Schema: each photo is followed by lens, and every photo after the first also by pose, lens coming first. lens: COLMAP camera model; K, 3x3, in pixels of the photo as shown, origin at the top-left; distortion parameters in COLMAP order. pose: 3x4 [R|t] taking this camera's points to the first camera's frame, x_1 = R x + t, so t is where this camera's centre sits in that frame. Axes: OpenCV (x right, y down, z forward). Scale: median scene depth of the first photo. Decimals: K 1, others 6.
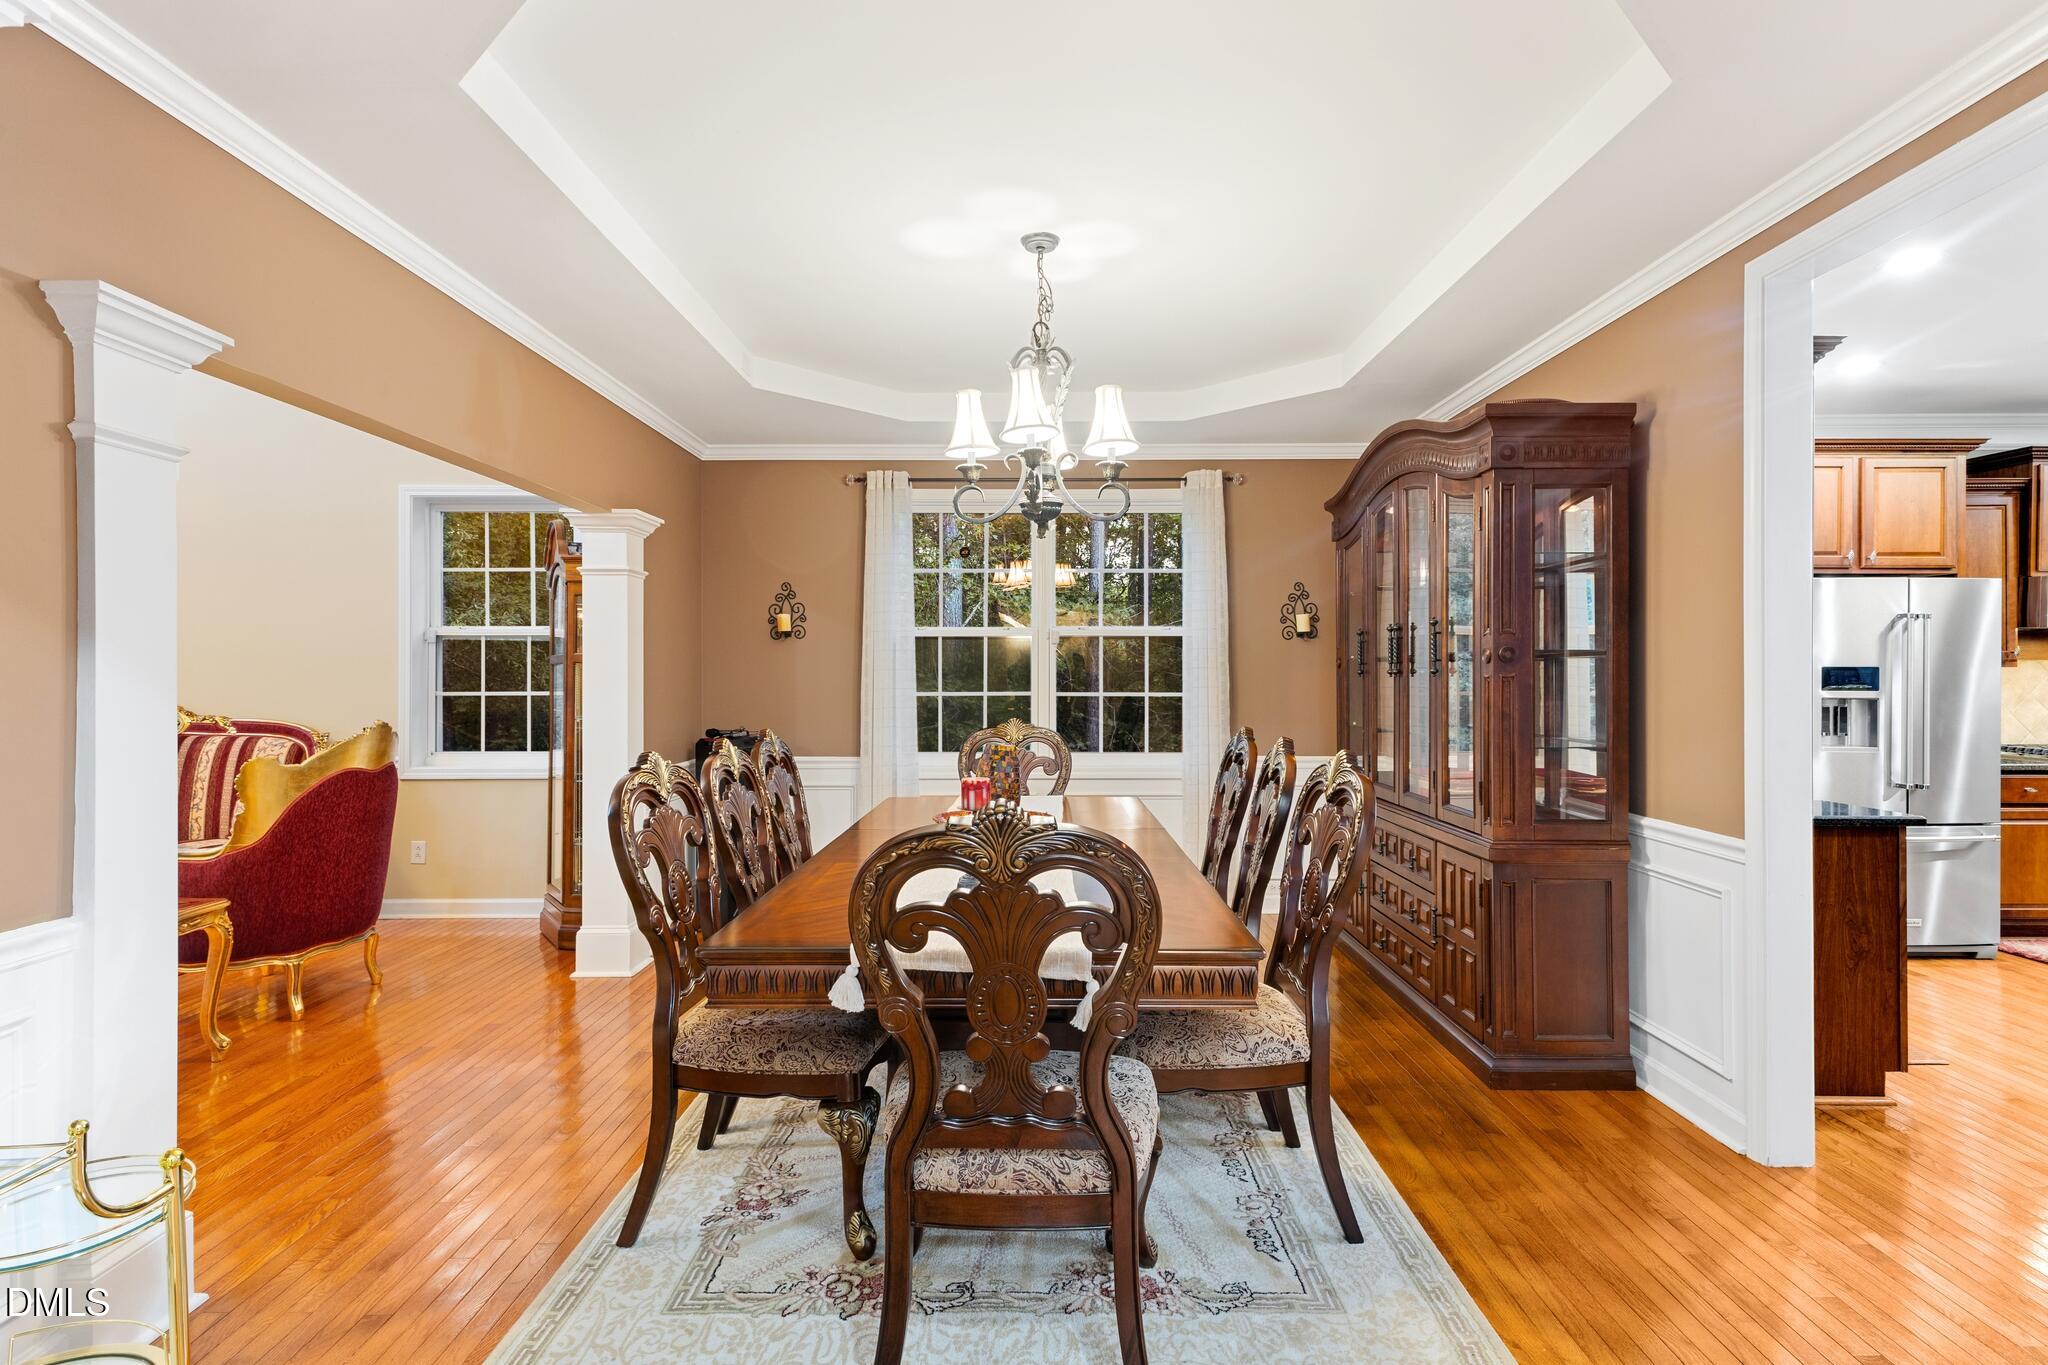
lens RADIAL K [[1029.0, 0, 1021.2], [0, 1029.0, 660.3], [0, 0, 1]] dist [0.012298, -0.000287]
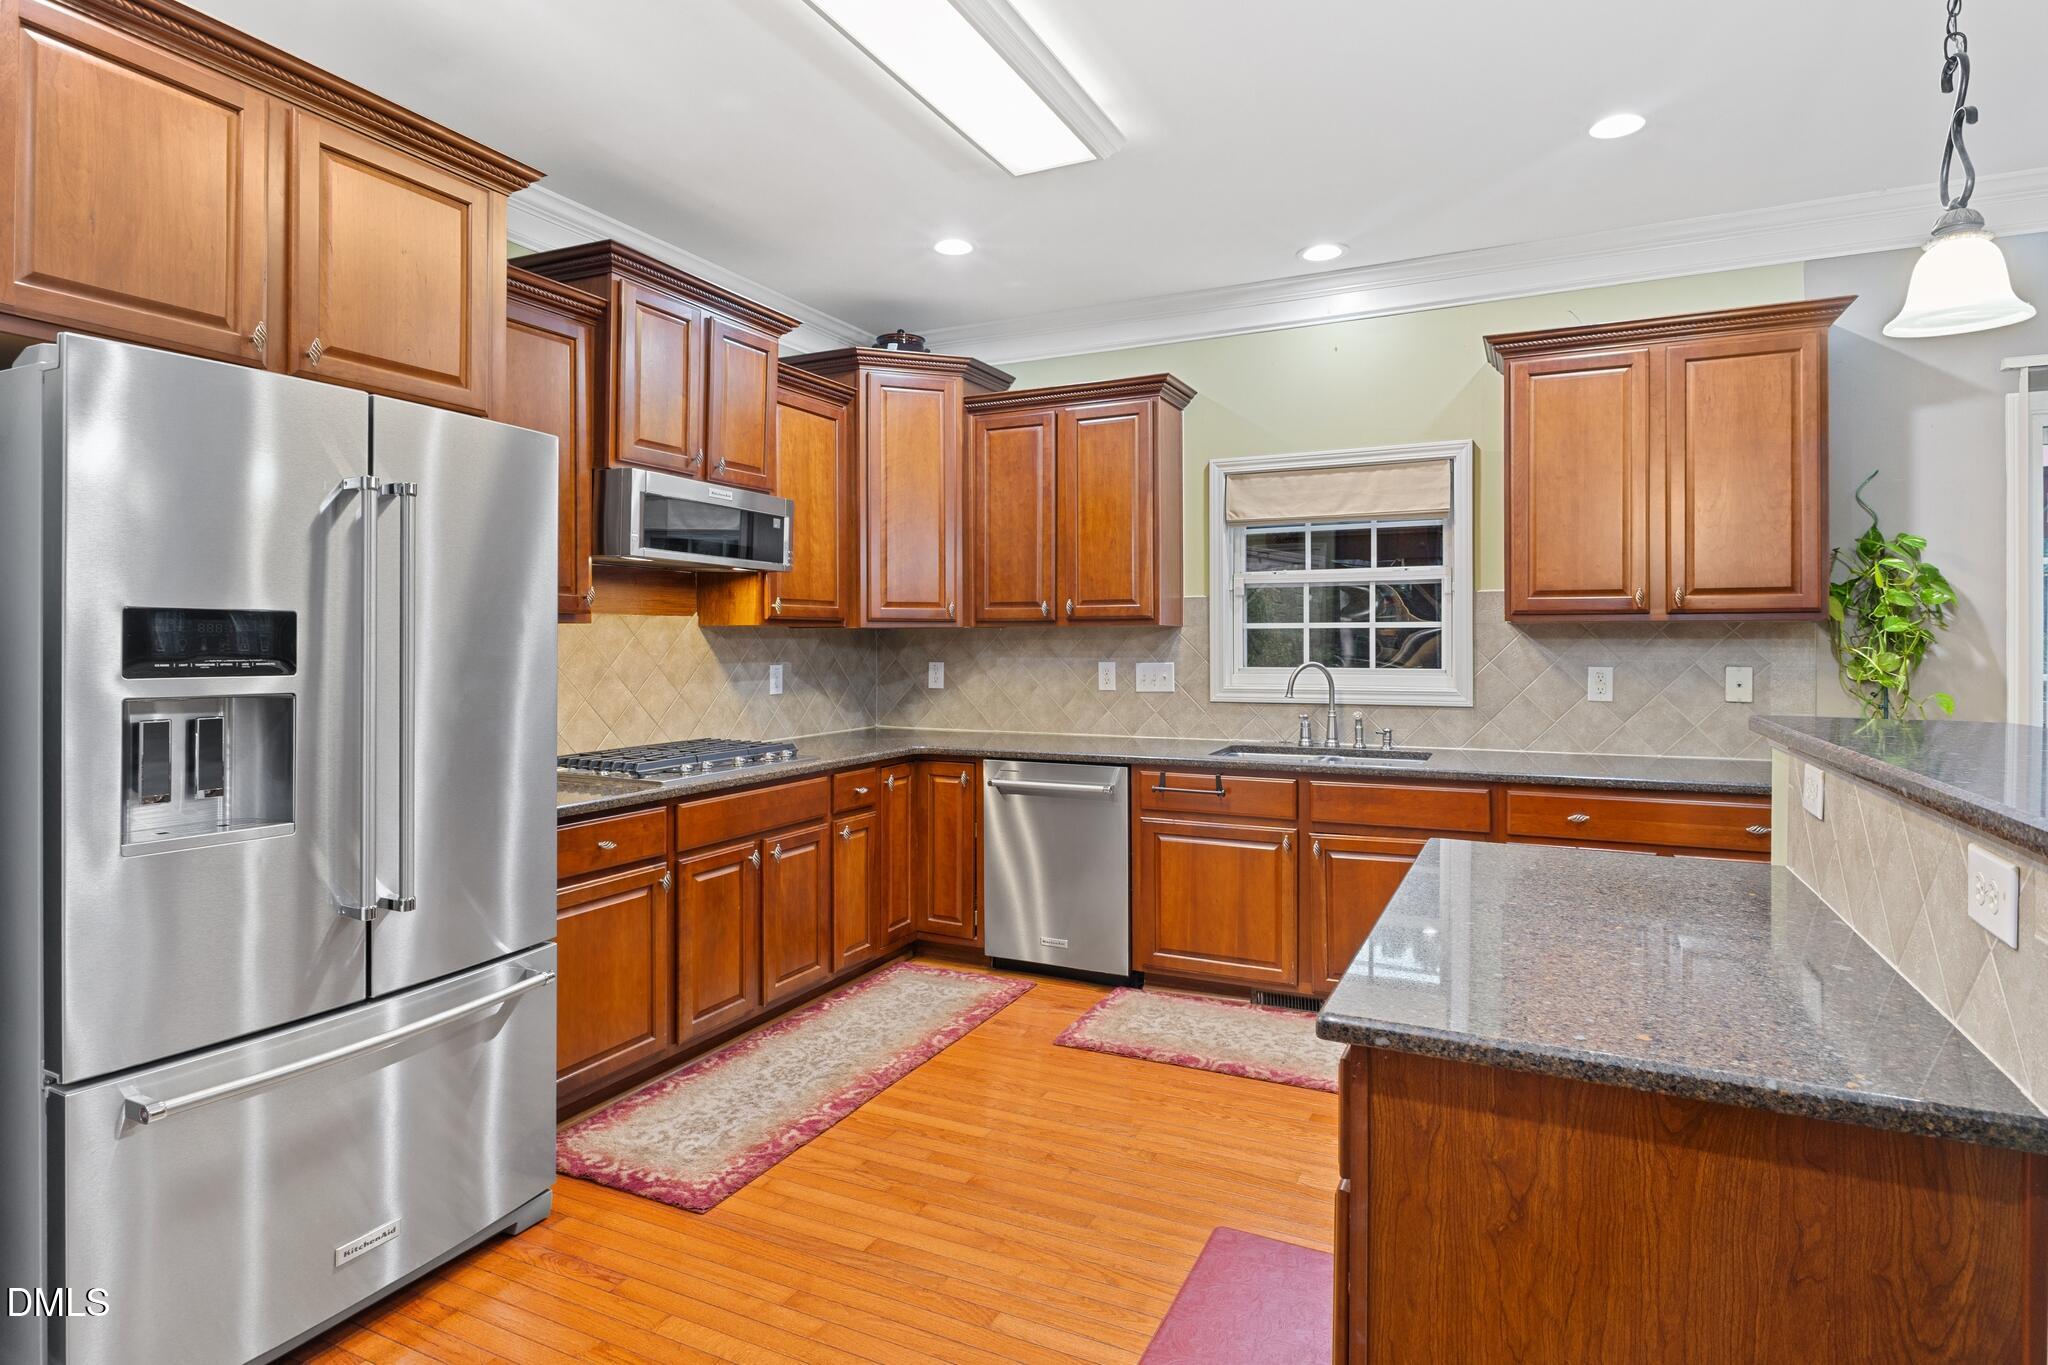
lens RADIAL K [[1082.5, 0, 1034.5], [0, 1082.5, 632.7], [0, 0, 1]] dist [0.015684, 0.001934]
pose [[0.428607, 0.007176, 0.903463, 0.562450], [-0.007698, 0.999961, -0.004290, 0.013202], [-0.903458, -0.005116, 0.428645, 0.561827]]
